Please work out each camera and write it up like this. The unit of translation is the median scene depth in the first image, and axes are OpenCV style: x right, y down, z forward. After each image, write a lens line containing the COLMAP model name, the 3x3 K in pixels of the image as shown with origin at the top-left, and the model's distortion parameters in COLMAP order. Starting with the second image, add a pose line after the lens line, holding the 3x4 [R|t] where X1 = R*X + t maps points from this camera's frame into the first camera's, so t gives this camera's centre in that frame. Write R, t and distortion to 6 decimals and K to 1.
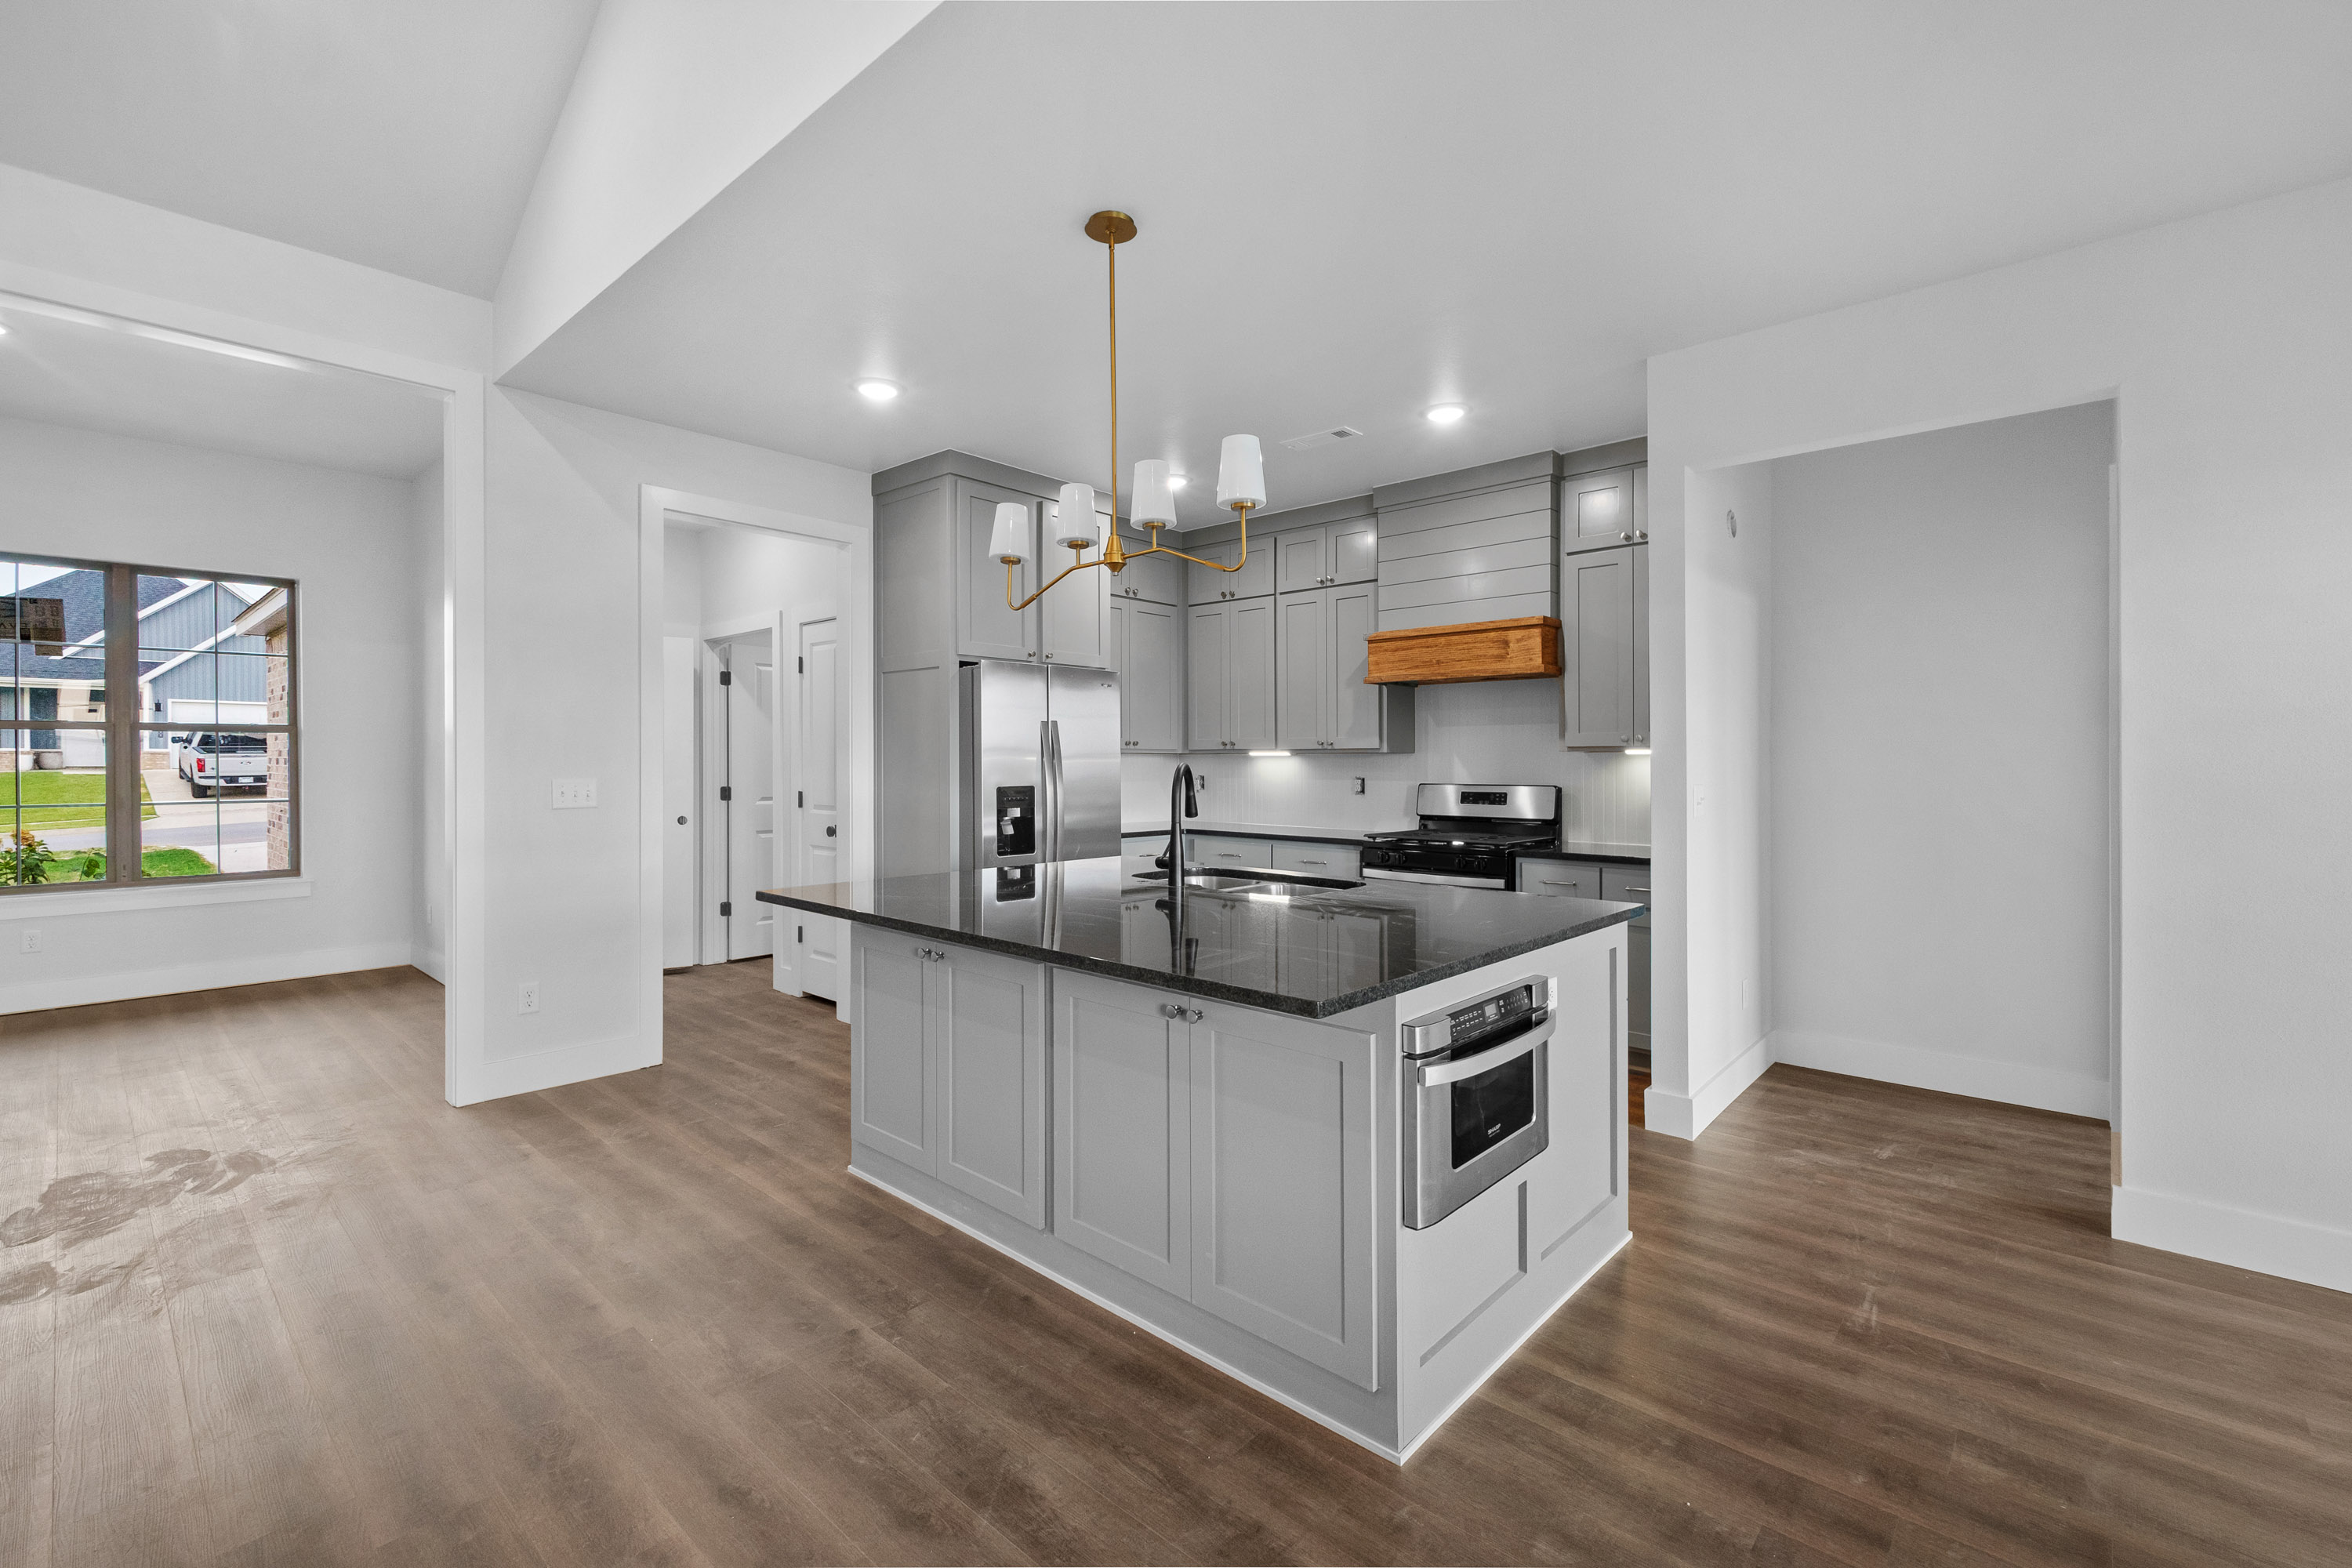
lens RADIAL K [[1006.8, 0, 1185.1], [0, 1006.8, 764.8], [0, 0, 1]] dist [0.001810, -0.000099]
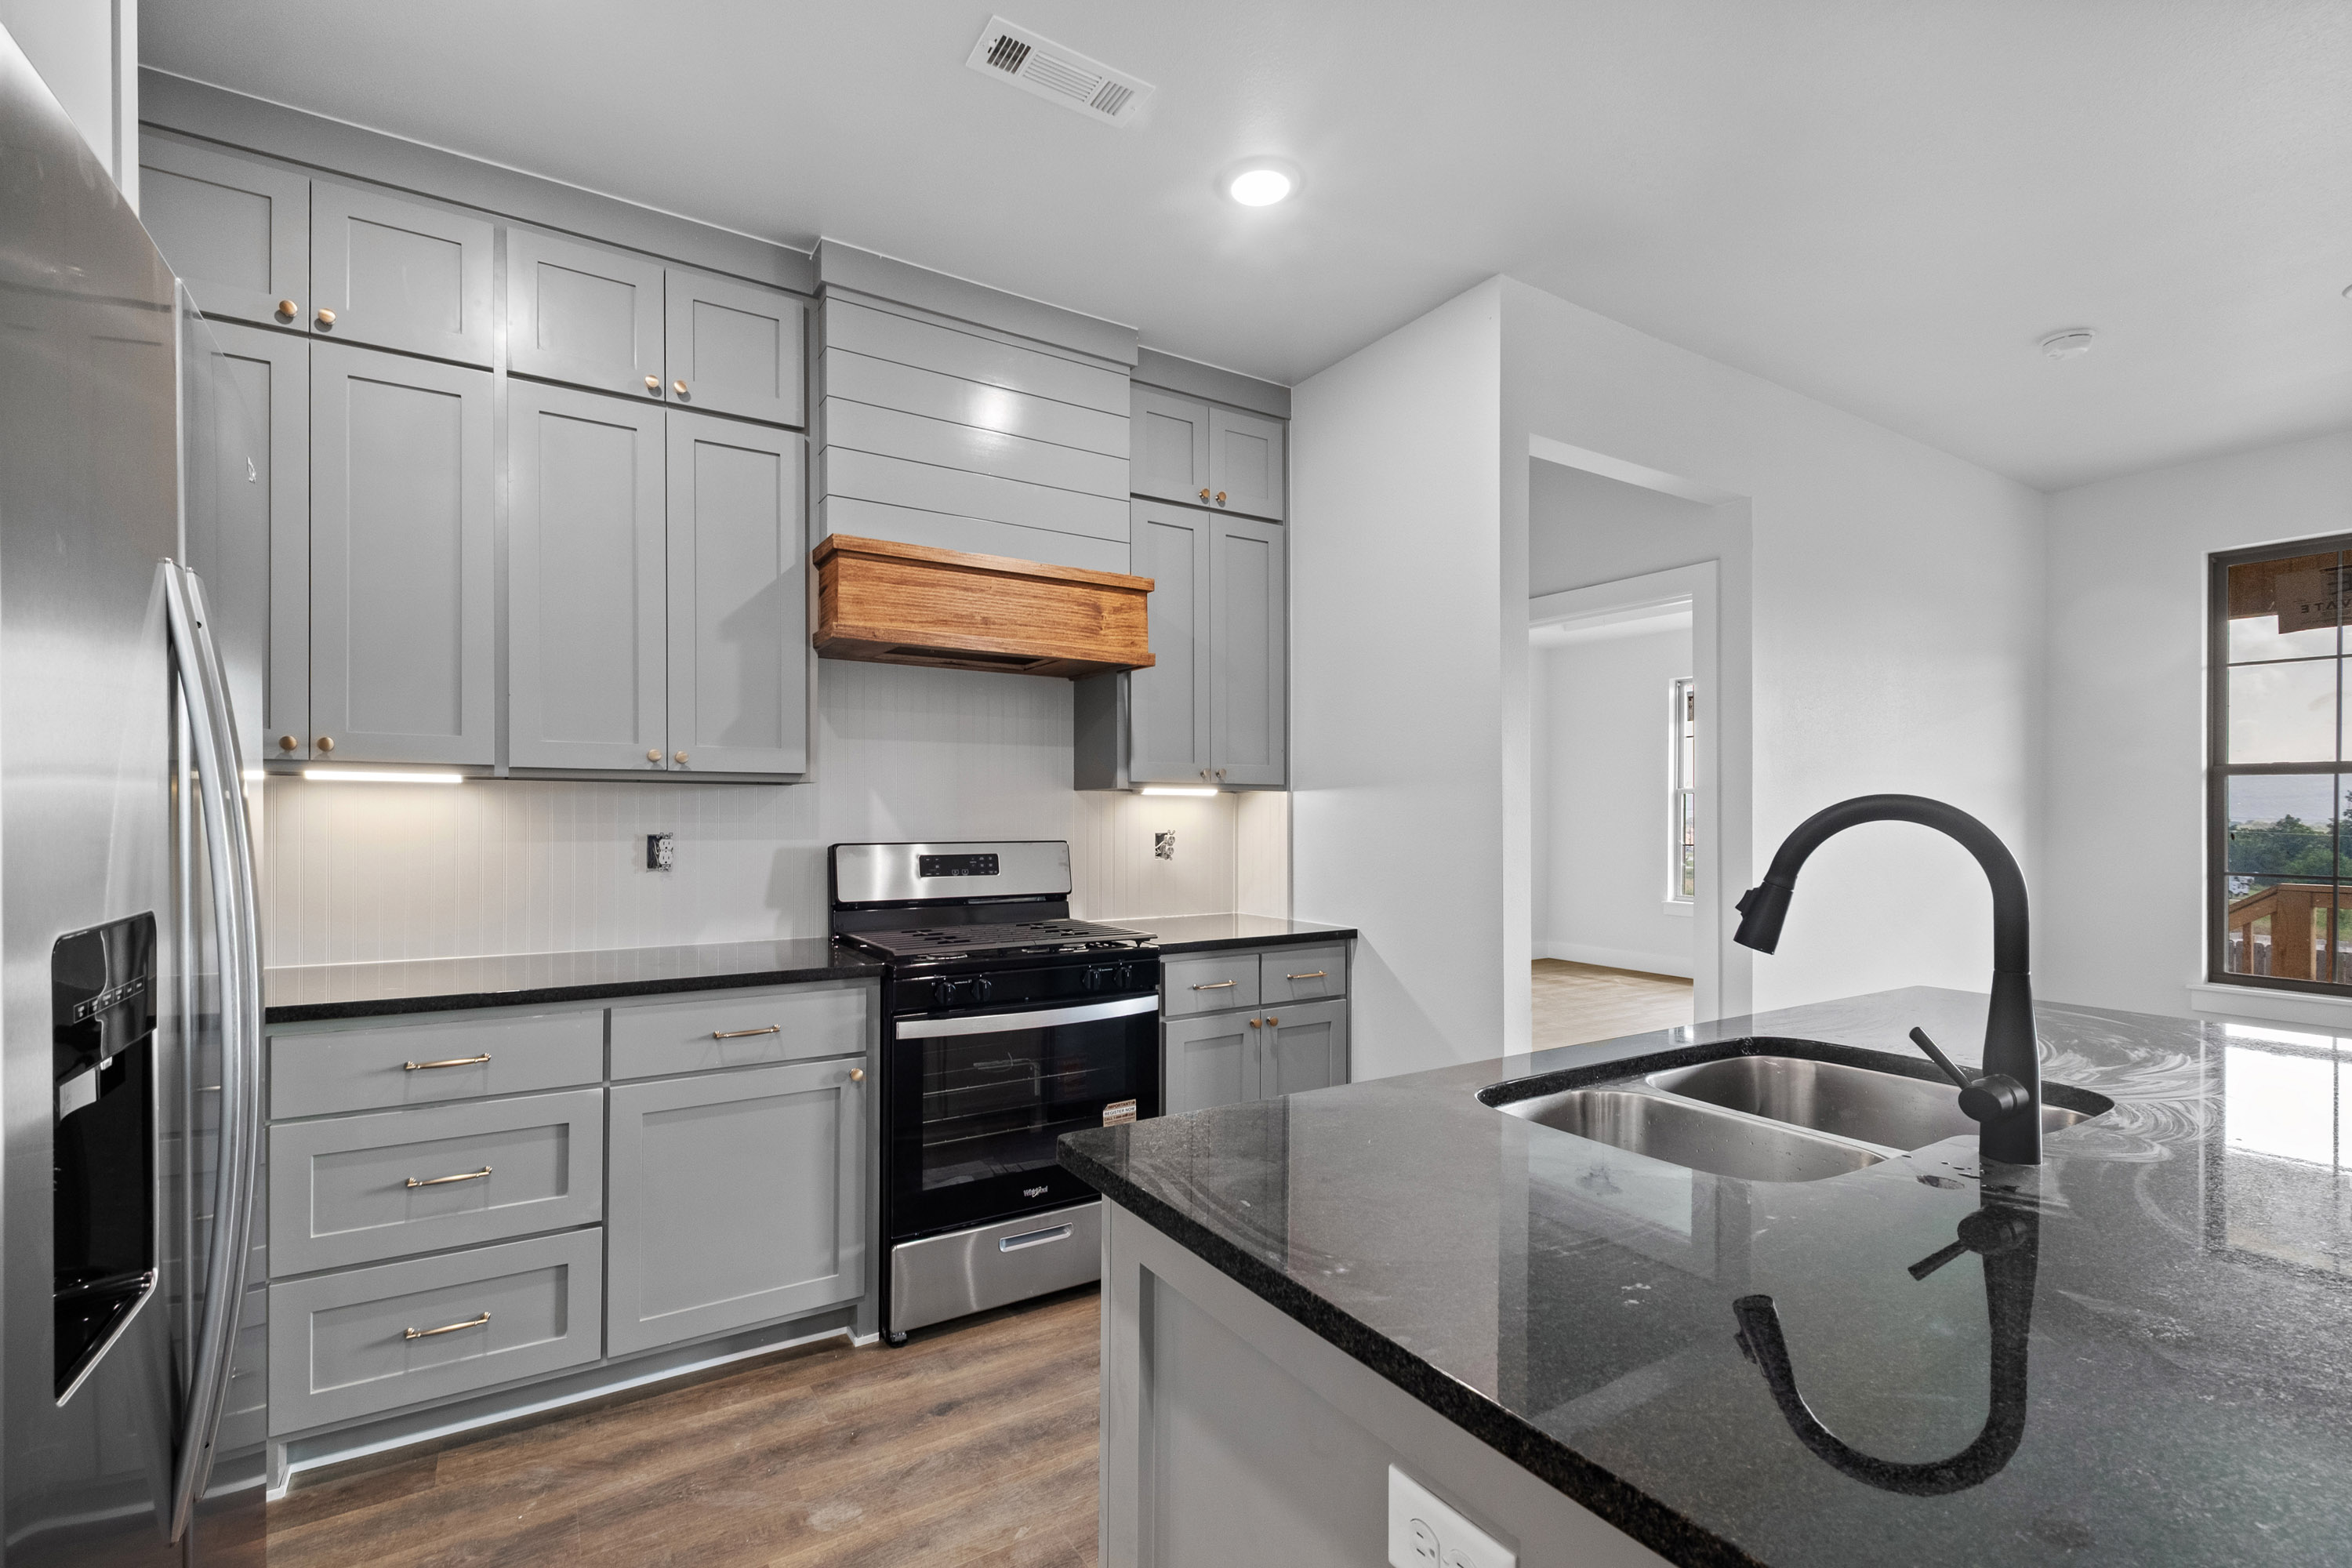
lens RADIAL K [[1051.6, 0, 1168.5], [0, 1051.6, 829.7], [0, 0, 1]] dist [0.000465, -0.000304]
pose [[0.283423, -0.012902, 0.958908, -0.286918], [0.000005, 0.999910, 0.013453, 0.004644], [-0.958995, -0.003808, 0.283397, 0.776709]]
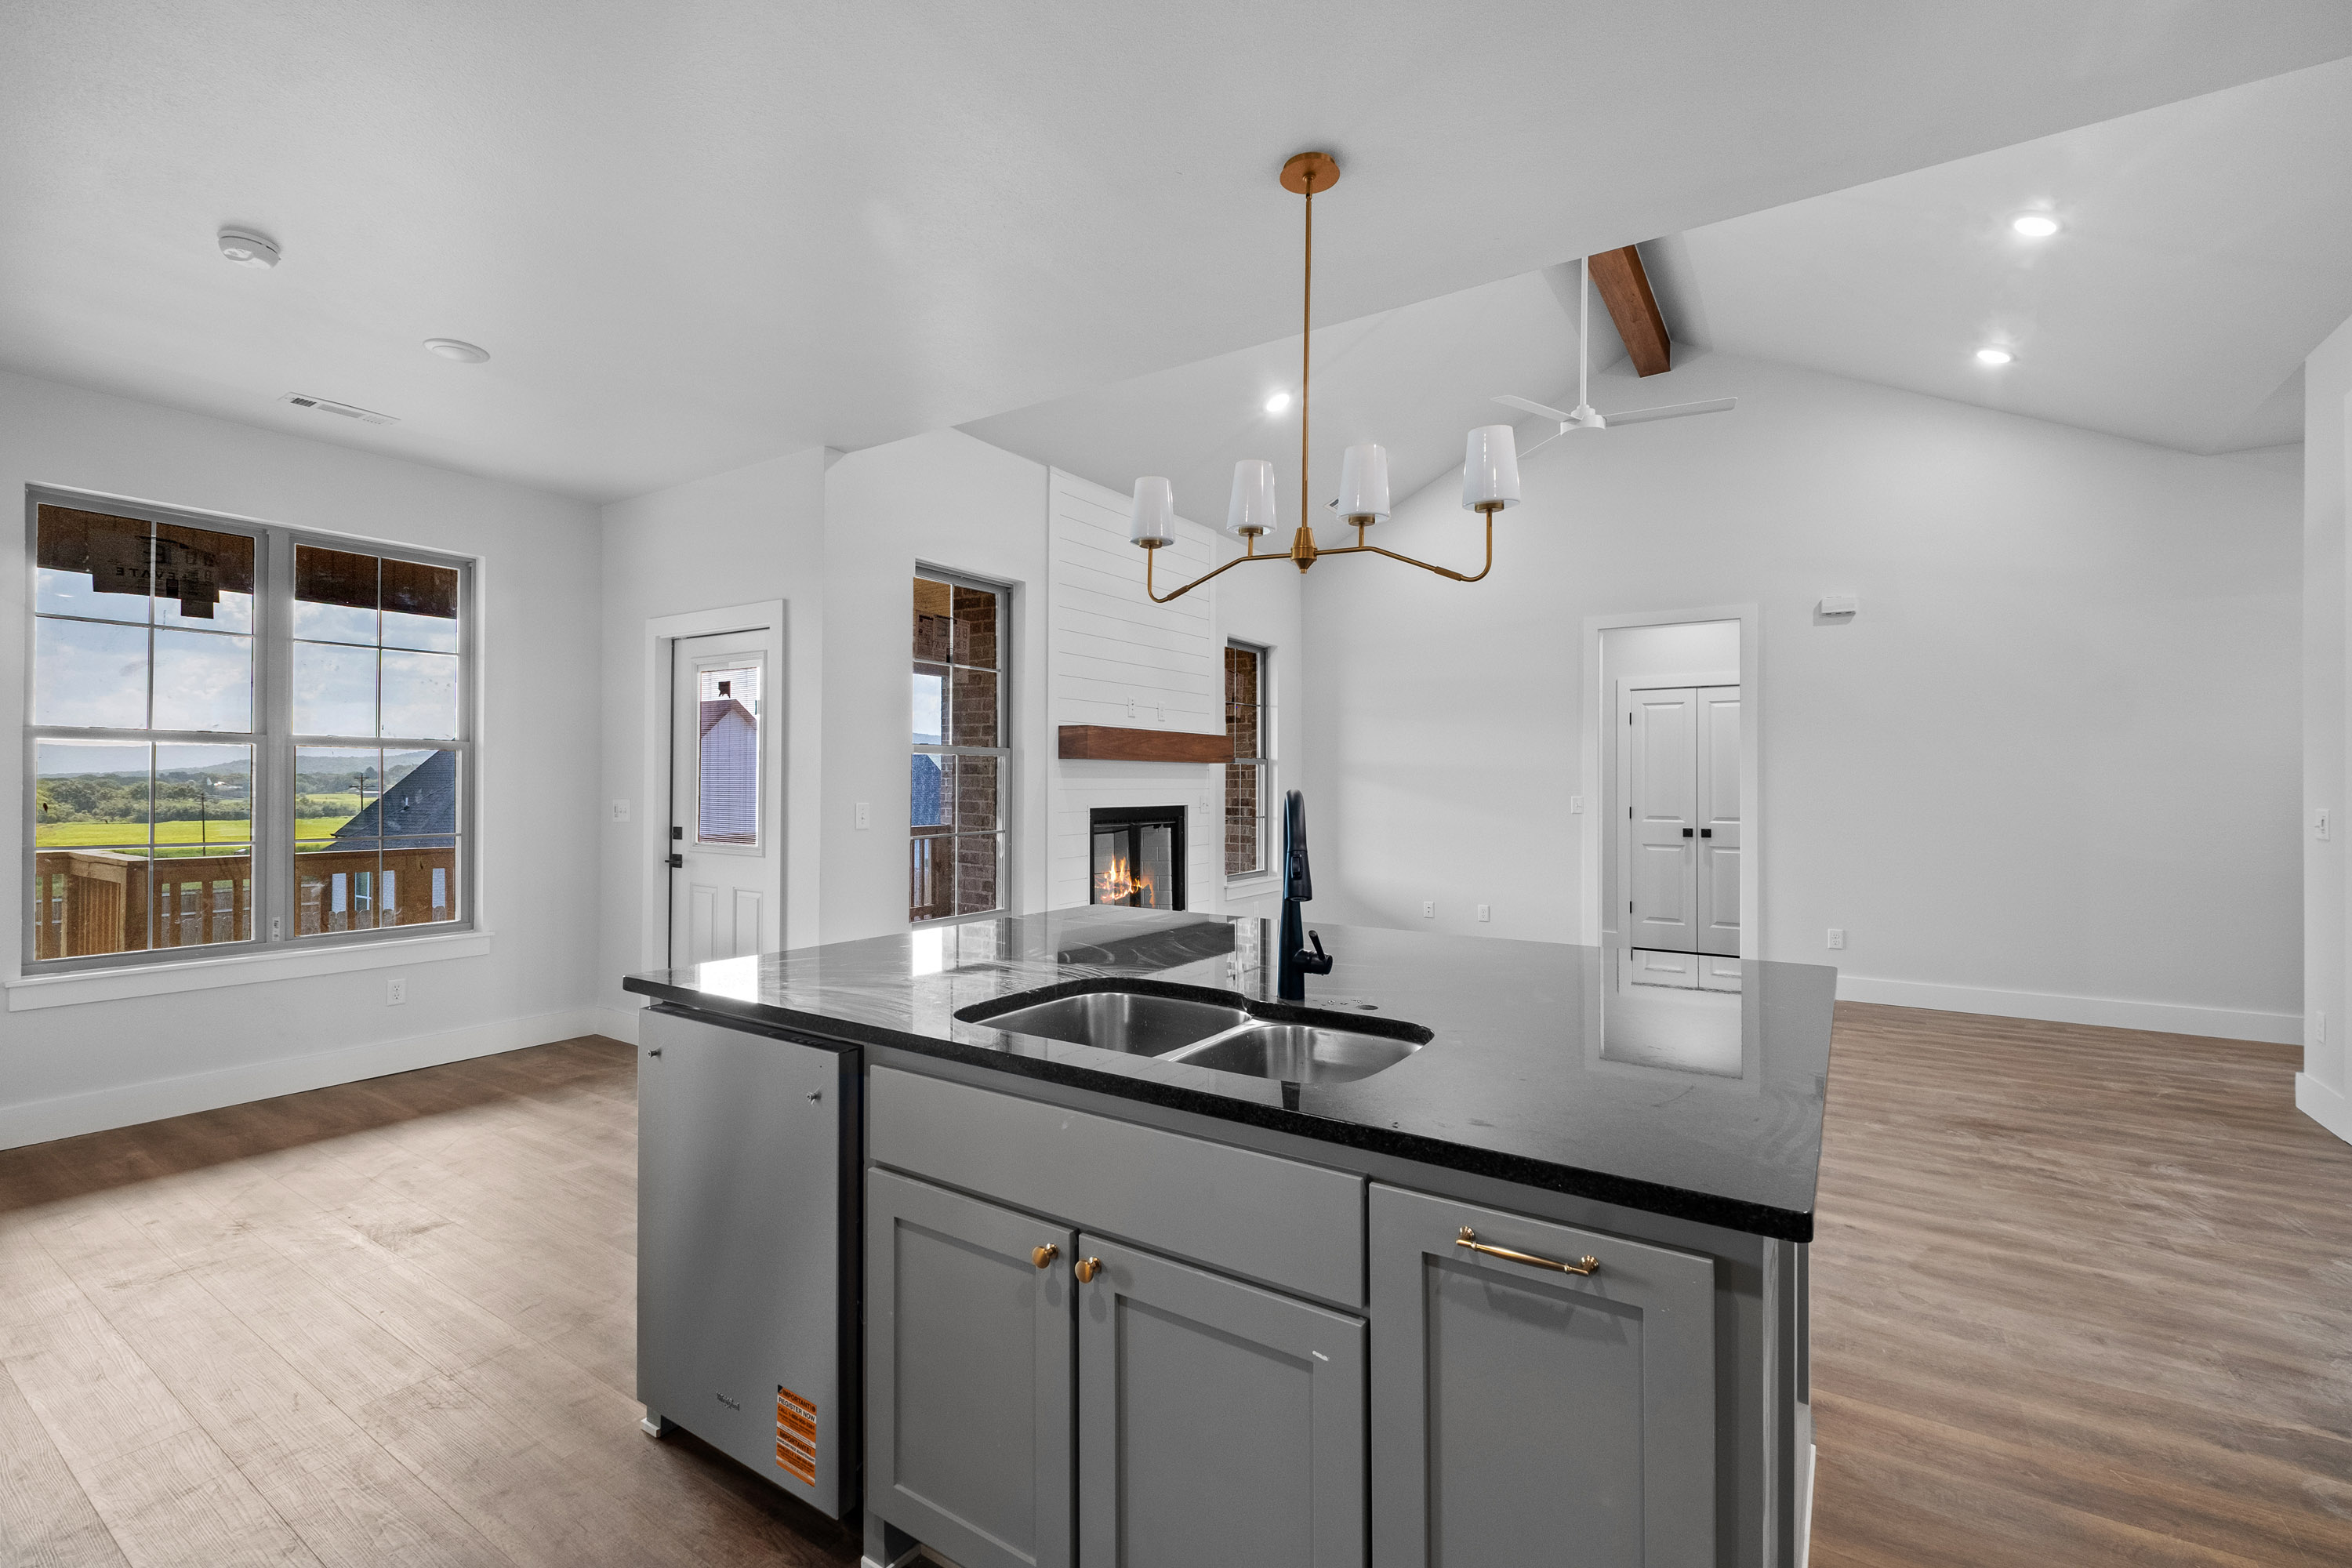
lens RADIAL K [[1020.4, 0, 1178.3], [0, 1020.4, 775.8], [0, 0, 1]] dist [0.000161, -0.001309]
pose [[-0.988808, -0.008151, -0.148969, 0.098564], [-0.007480, 0.999959, -0.005061, -0.004248], [0.149004, -0.003890, -0.988829, 1.057165]]
